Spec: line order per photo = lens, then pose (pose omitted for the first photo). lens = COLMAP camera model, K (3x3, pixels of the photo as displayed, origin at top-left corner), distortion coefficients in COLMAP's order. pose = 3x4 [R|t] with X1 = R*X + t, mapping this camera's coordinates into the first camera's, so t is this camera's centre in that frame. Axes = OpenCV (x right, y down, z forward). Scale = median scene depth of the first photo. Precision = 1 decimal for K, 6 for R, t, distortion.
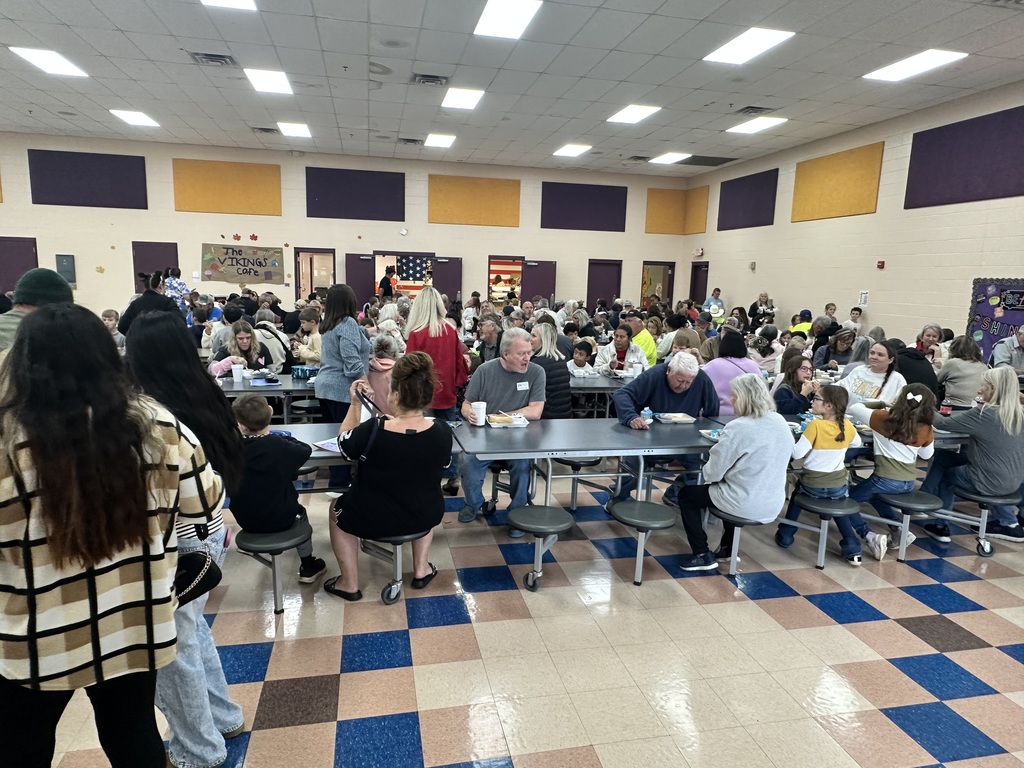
lens RADIAL K [[649.8, 0, 512.0], [0, 649.8, 384.0], [0, 0, 1]] dist [-0.004207, -0.000343]
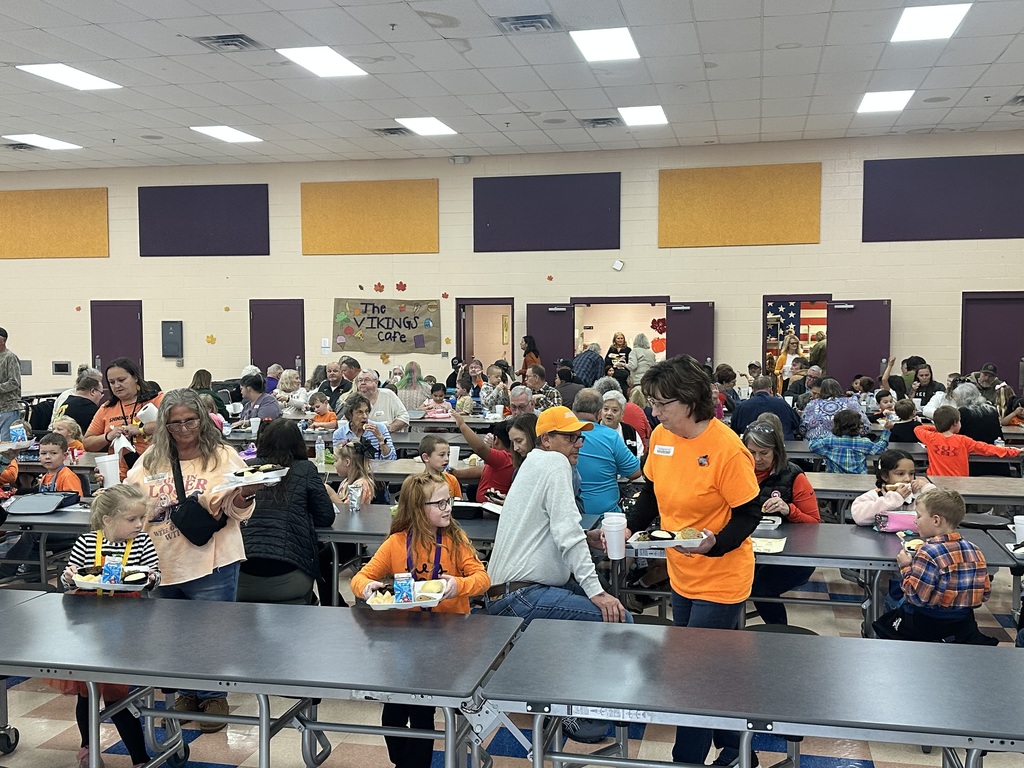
lens RADIAL K [[1079.5, 0, 512.0], [0, 1079.5, 384.0], [0, 0, 1]] dist [0.162287, -0.201505]
pose [[0.903780, -0.012678, -0.427809, 0.188683], [-0.039017, 0.992959, -0.111853, -0.002217], [0.426215, 0.117782, 0.896921, 0.044397]]
